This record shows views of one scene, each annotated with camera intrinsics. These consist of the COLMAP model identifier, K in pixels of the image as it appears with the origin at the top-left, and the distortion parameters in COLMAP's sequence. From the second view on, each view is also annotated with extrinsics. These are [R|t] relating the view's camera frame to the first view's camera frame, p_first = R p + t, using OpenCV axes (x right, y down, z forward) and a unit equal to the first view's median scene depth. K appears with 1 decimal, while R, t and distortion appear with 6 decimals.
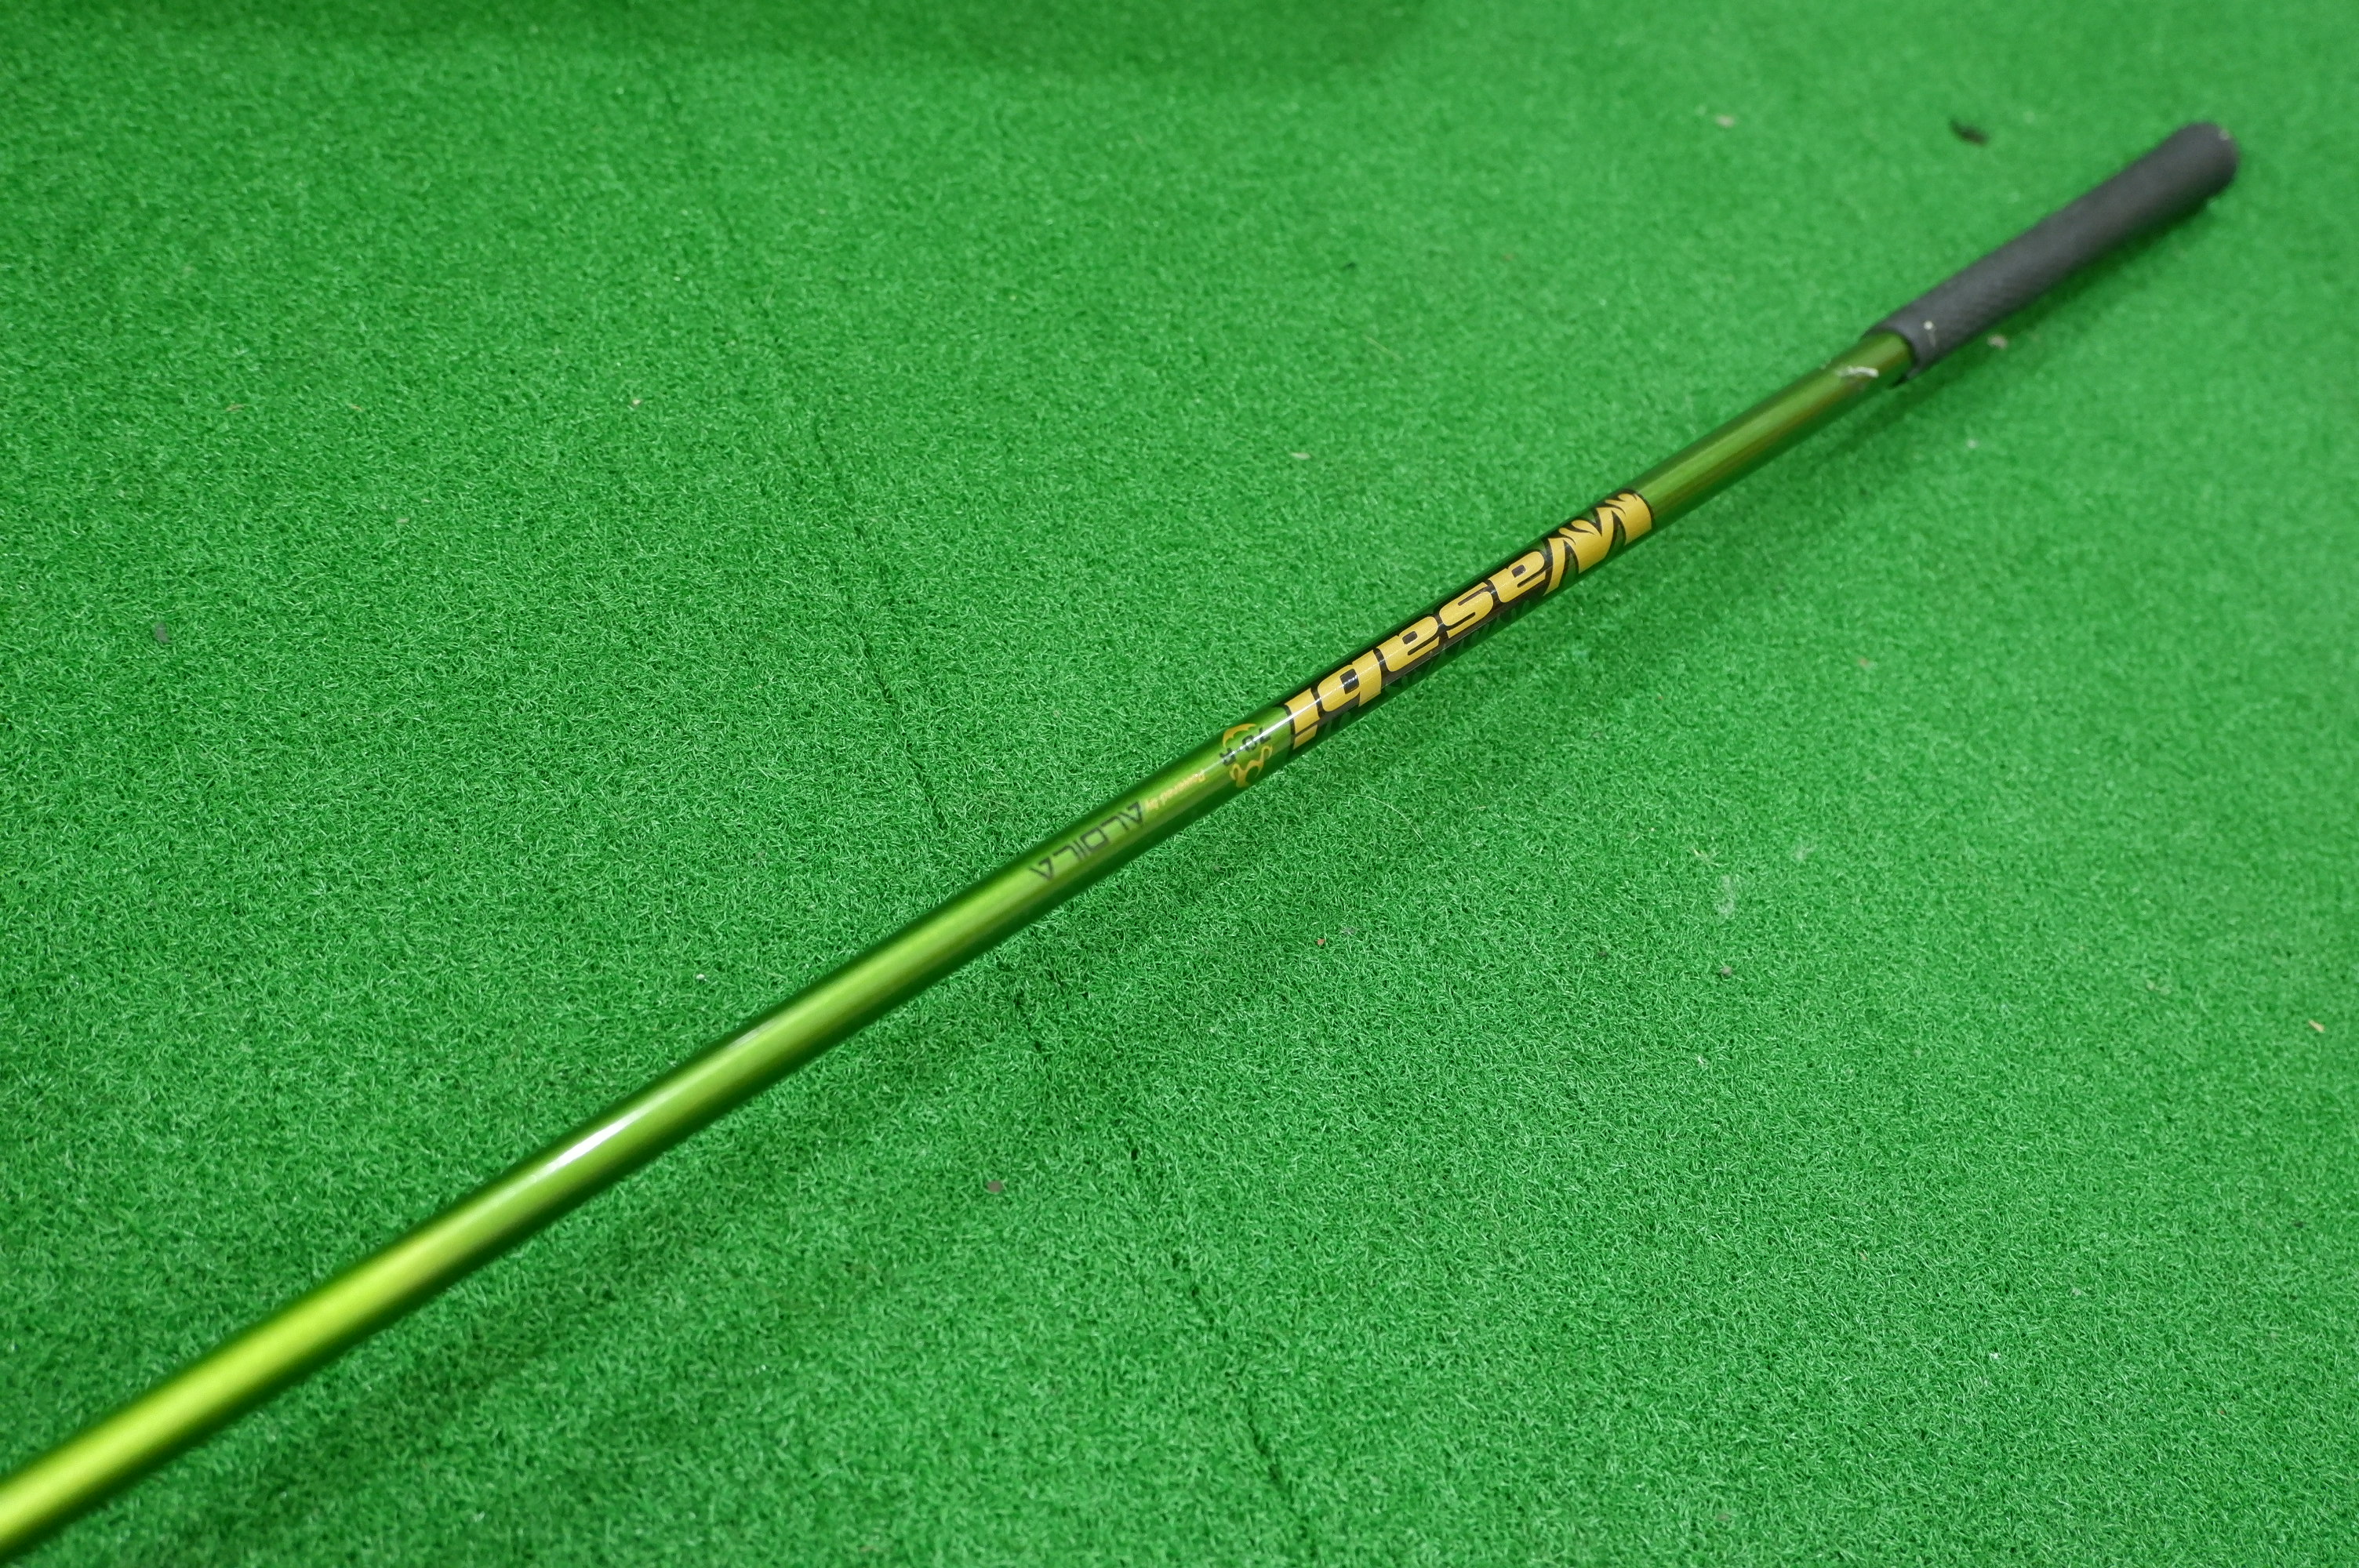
lens RADIAL K [[2373.6, 0, 1184.5], [0, 2373.6, 780.0], [0, 0, 1]] dist [-0.035513, 0.000000]
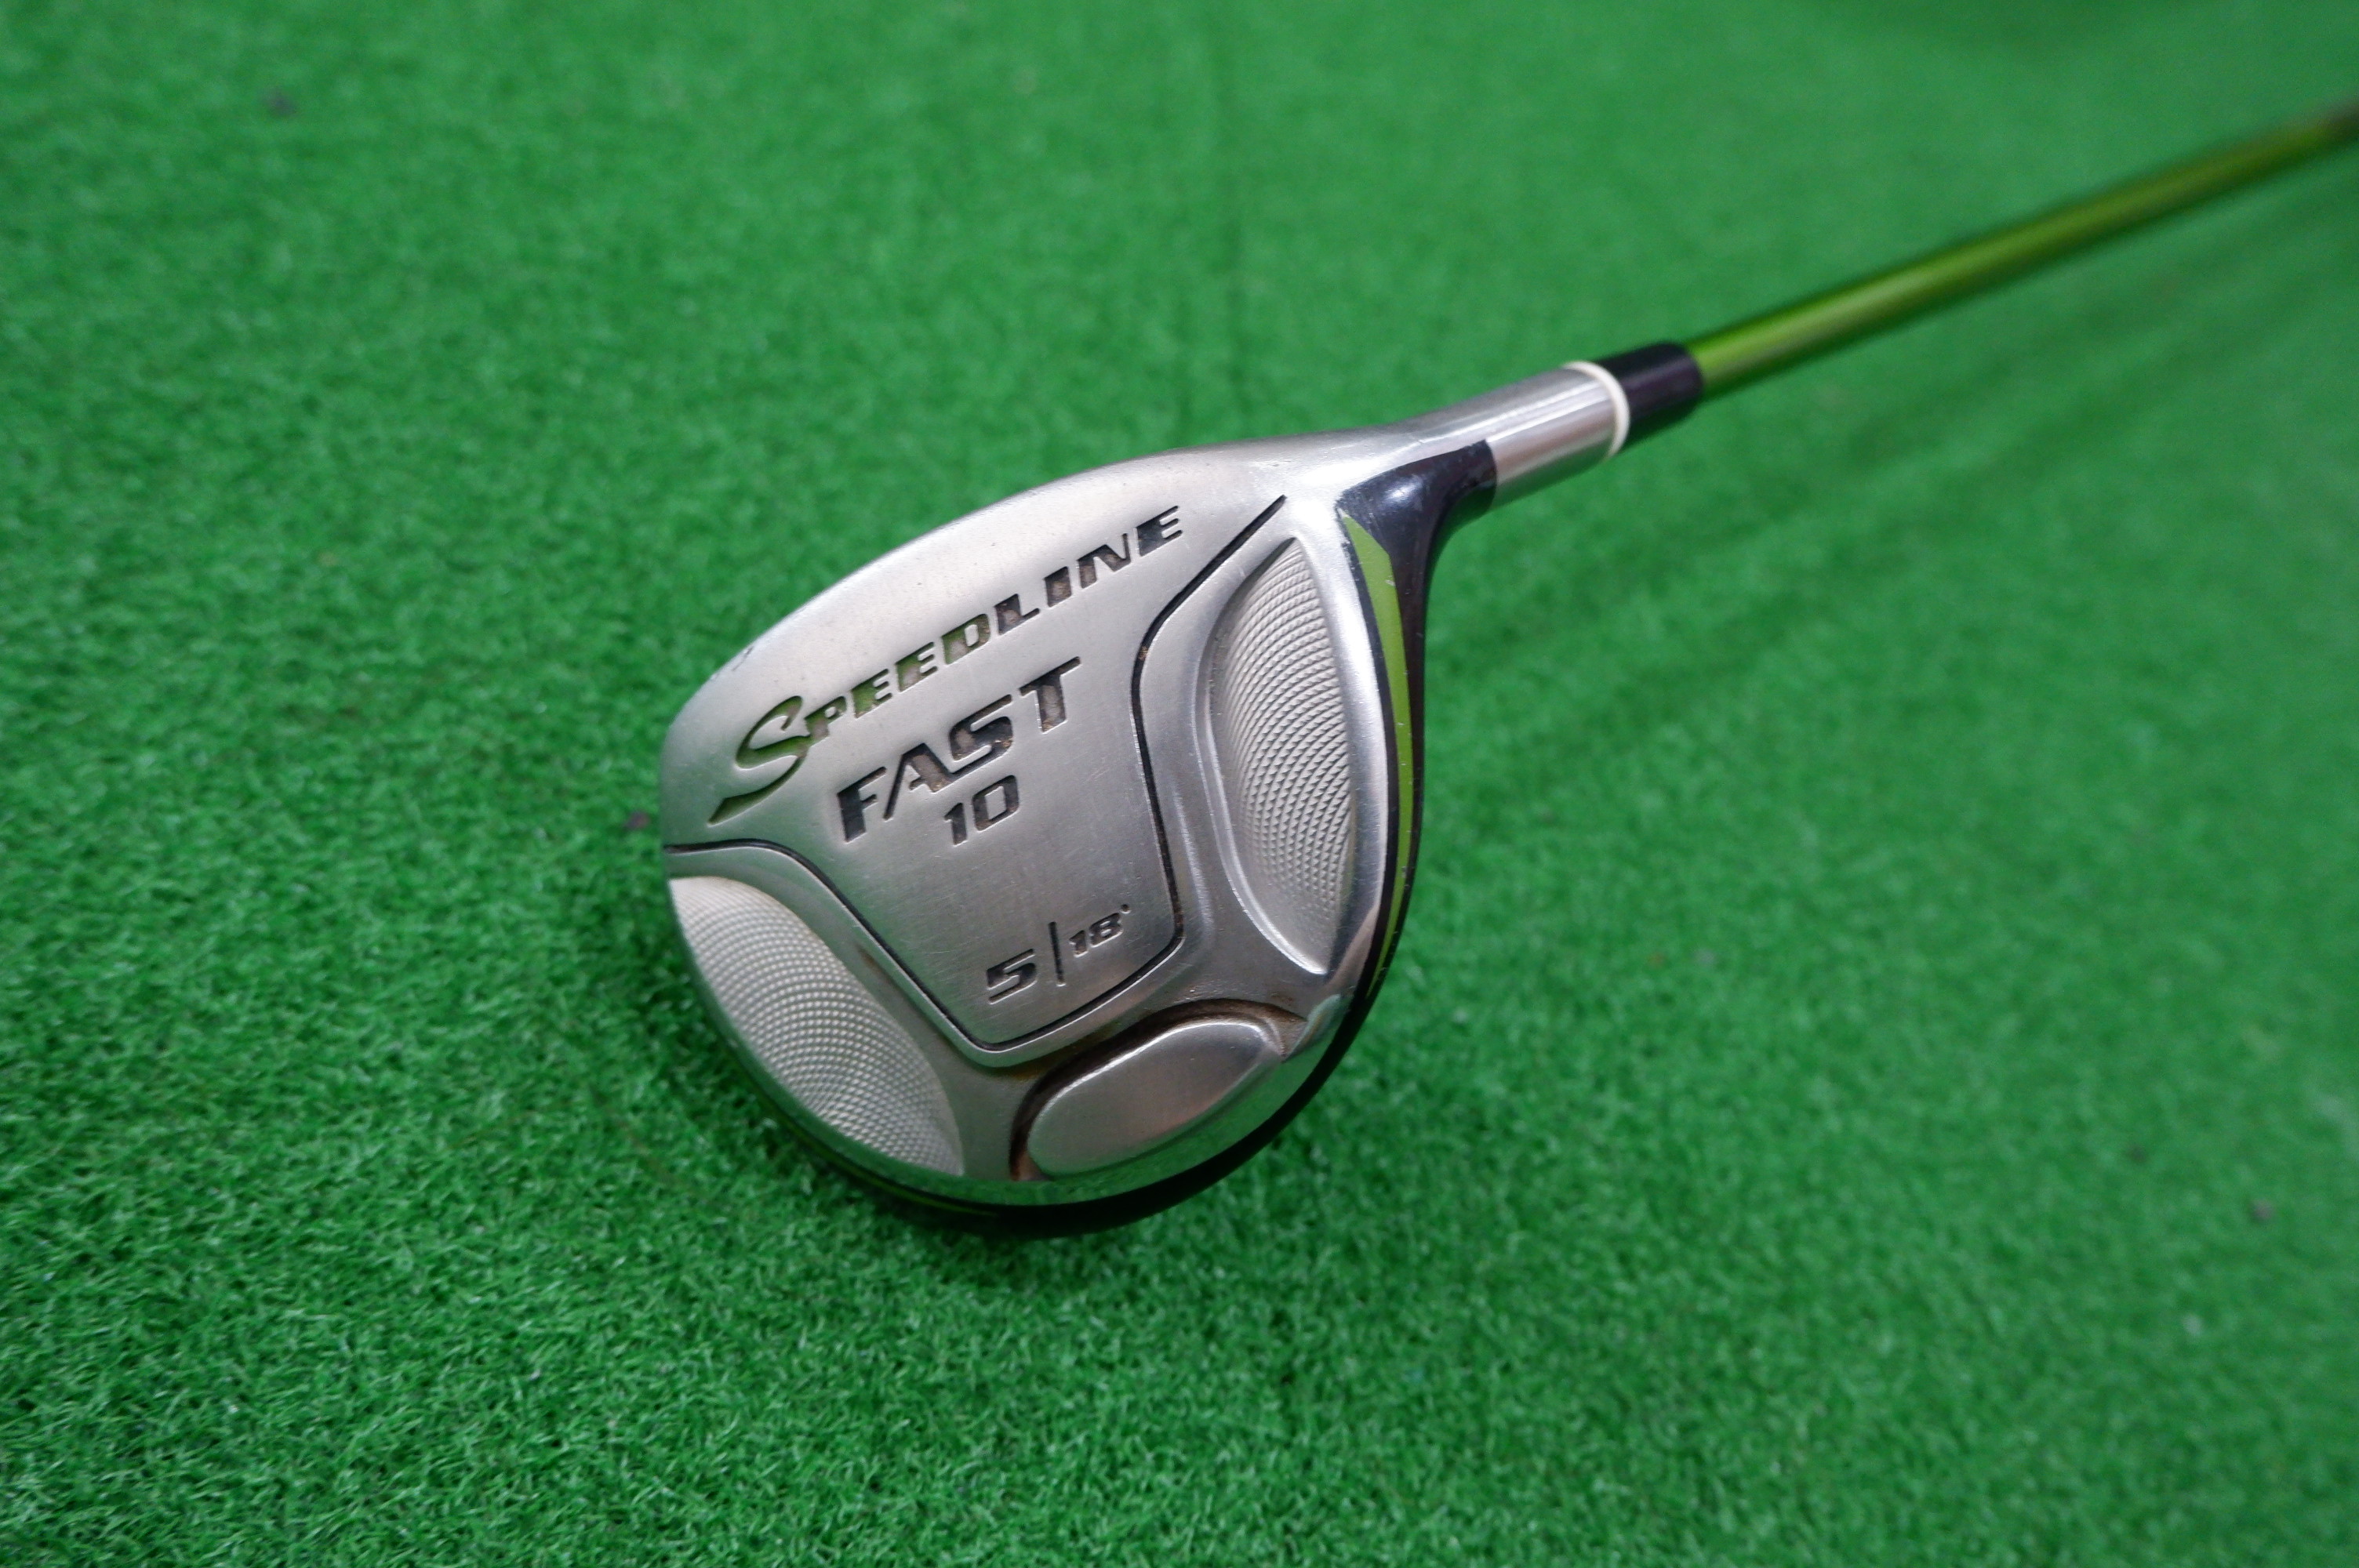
lens RADIAL K [[2104.0, 0, 1186.7], [0, 2104.0, 776.6], [0, 0, 1]] dist [0.046474, -0.043942]
pose [[0.932634, 0.287945, -0.217442, 0.055298], [-0.301493, 0.952958, -0.031197, 0.091072], [0.198229, 0.094653, 0.975575, 0.441875]]
